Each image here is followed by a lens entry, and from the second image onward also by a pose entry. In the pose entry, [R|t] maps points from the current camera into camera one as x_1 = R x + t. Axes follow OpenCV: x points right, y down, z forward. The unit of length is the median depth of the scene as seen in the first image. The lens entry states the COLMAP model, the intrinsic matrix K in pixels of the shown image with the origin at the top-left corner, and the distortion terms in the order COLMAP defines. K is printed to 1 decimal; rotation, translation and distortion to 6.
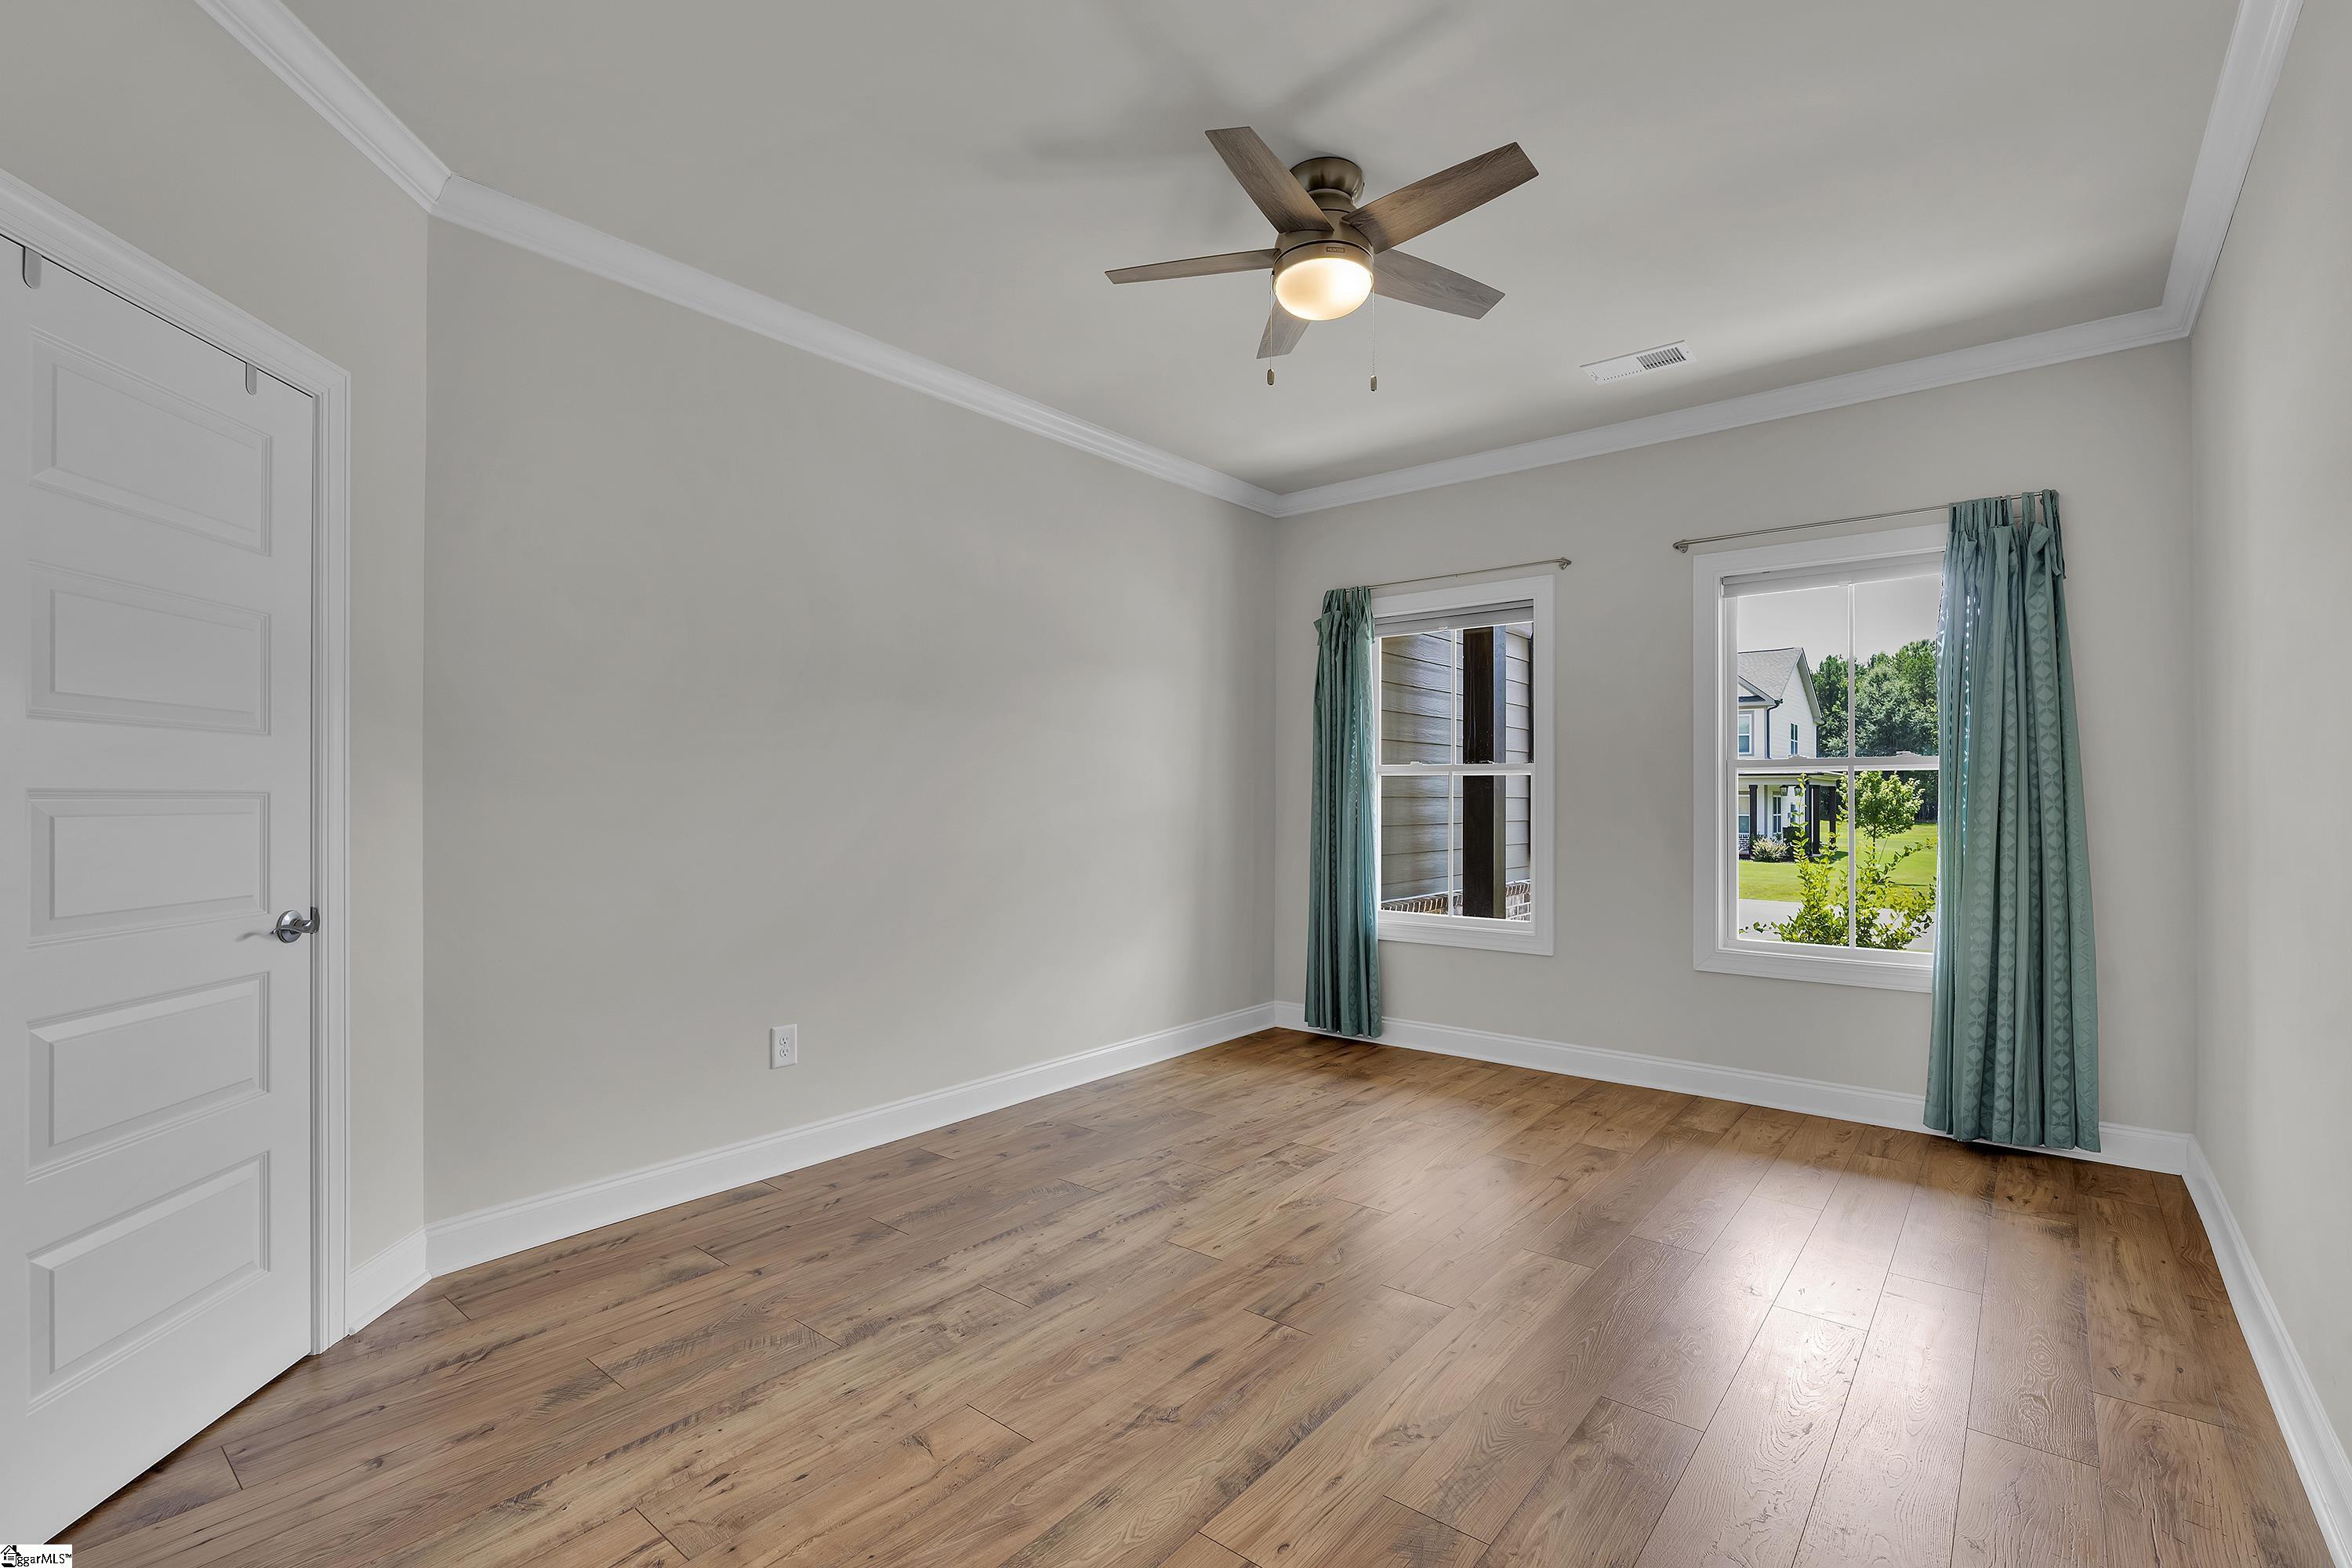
lens RADIAL K [[1039.5, 0, 1185.5], [0, 1039.5, 789.8], [0, 0, 1]] dist [0.000506, -0.000029]
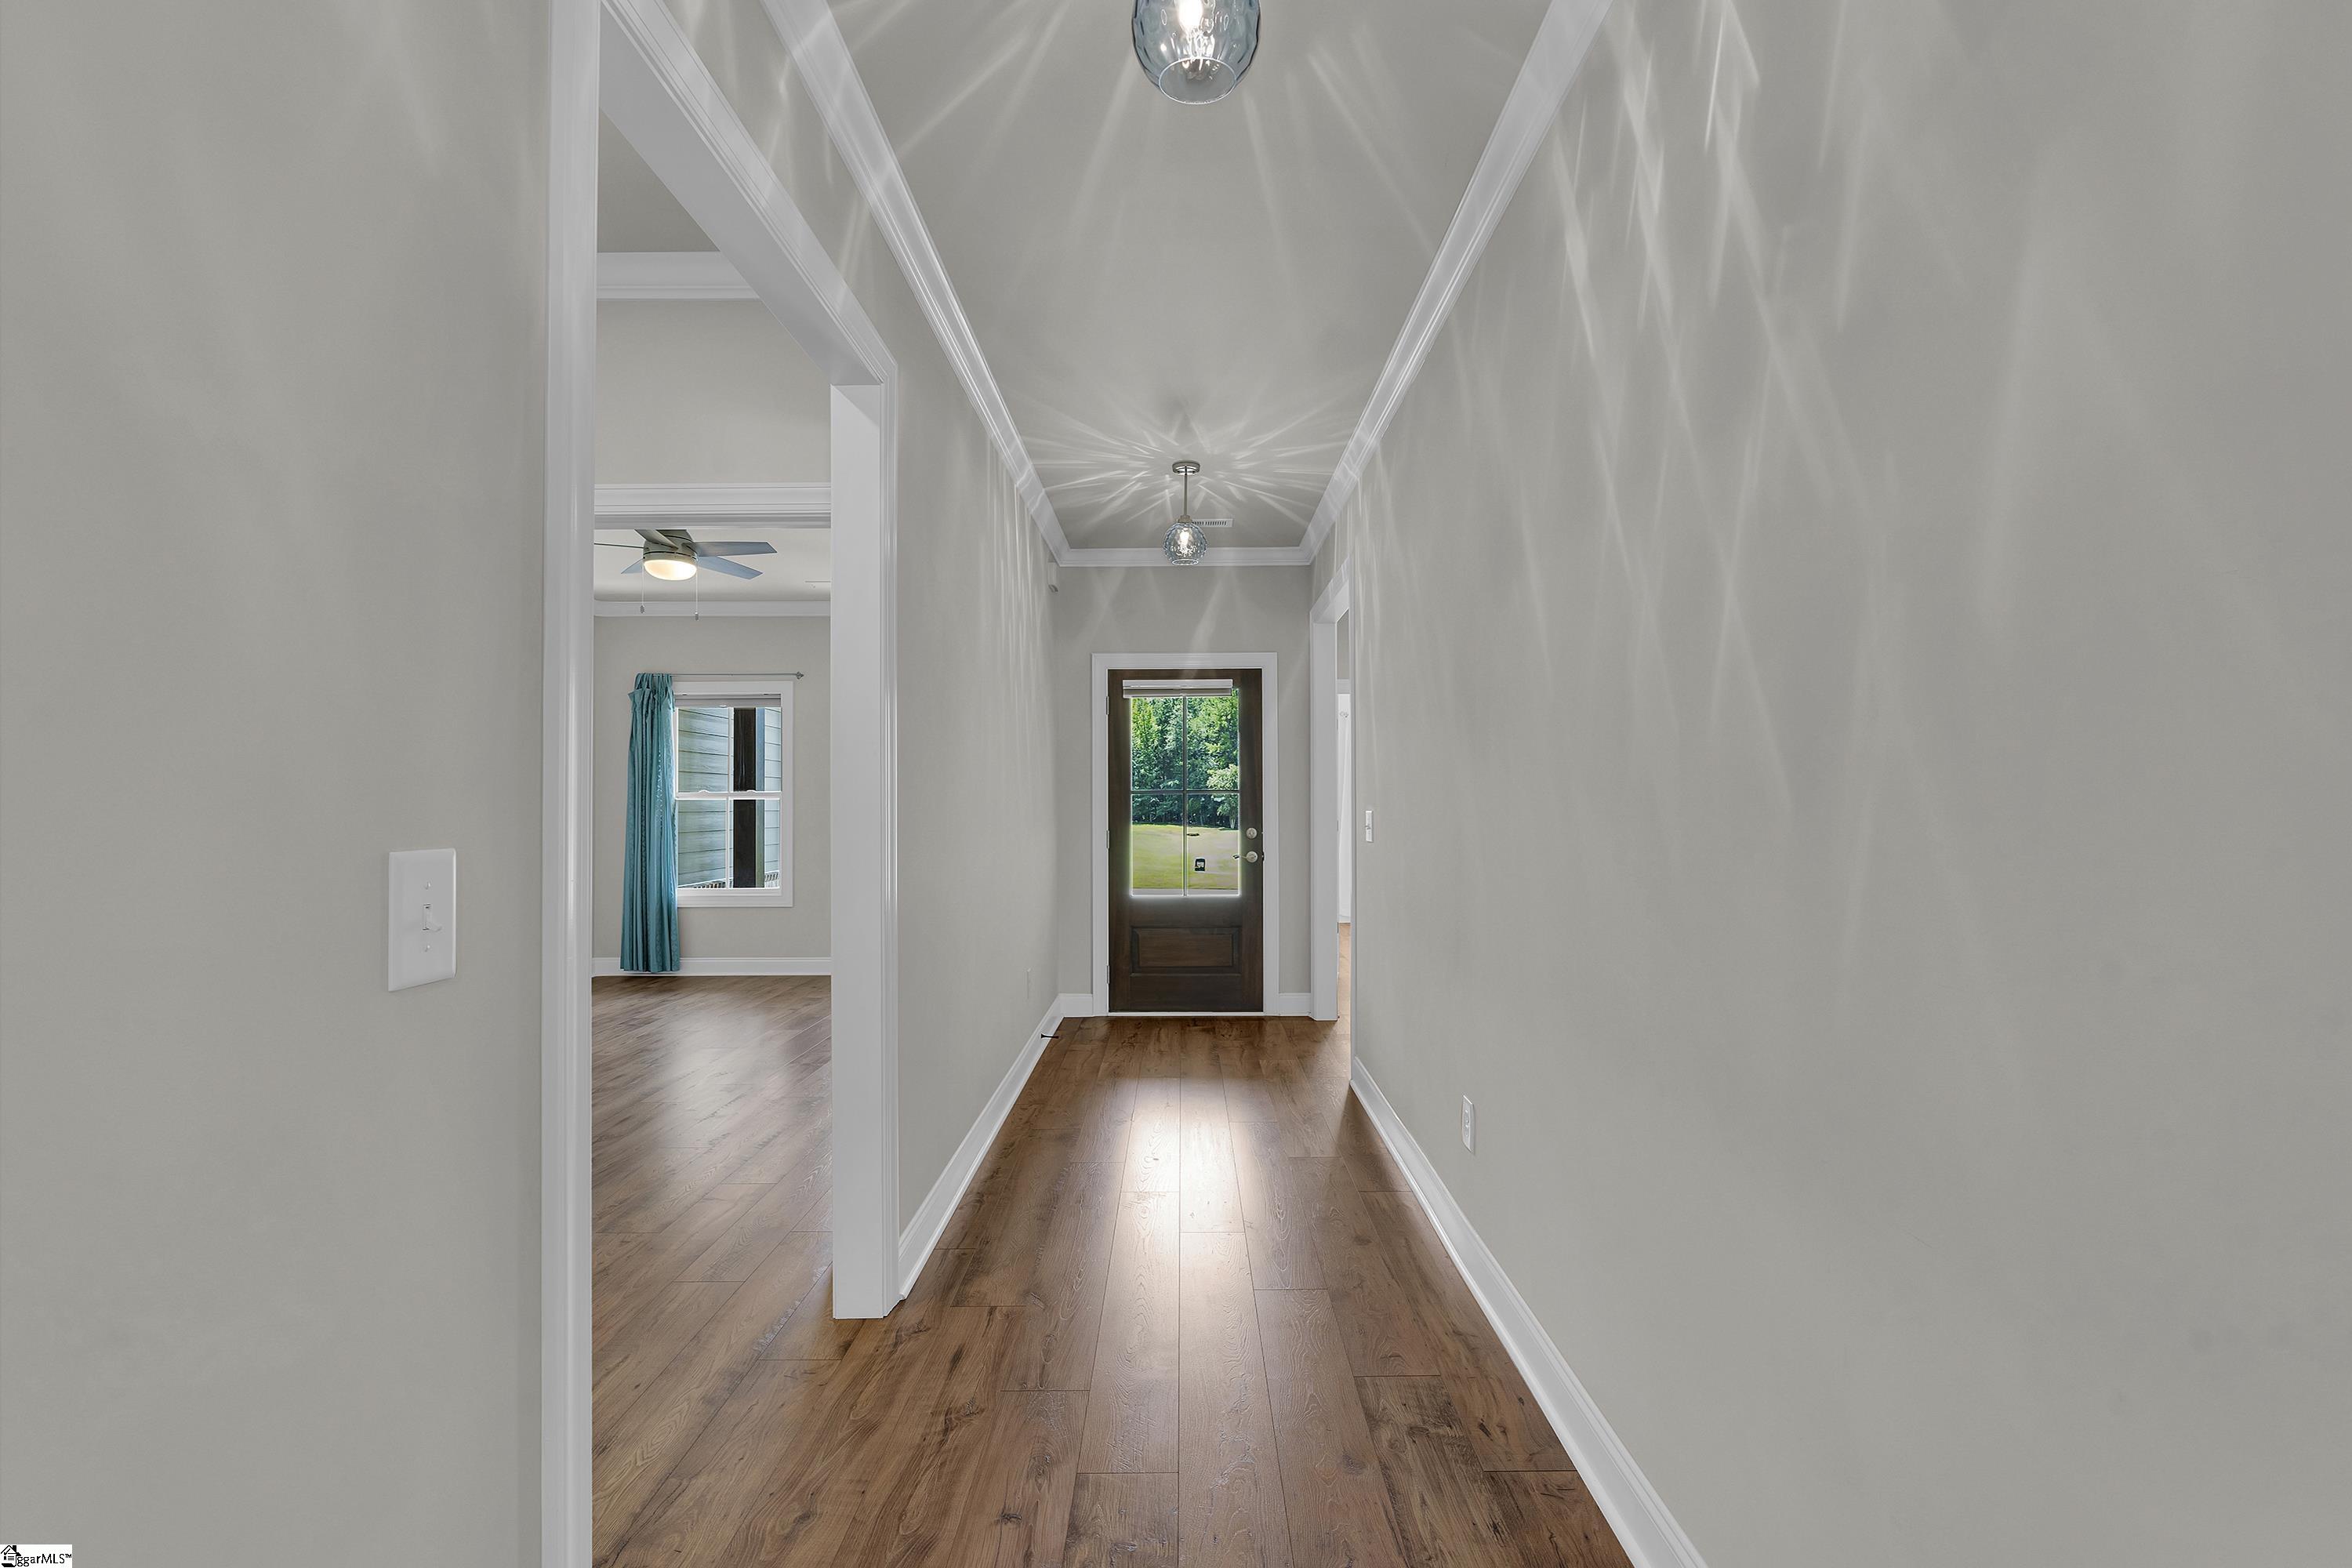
lens RADIAL K [[1039.5, 0, 1185.2], [0, 1039.5, 796.9], [0, 0, 1]] dist [0.000506, -0.000029]
pose [[0.778208, 0.000629, 0.628007, -0.190262], [0.000130, 0.999999, -0.001162, -0.015565], [-0.628007, 0.000986, 0.778207, -0.646028]]
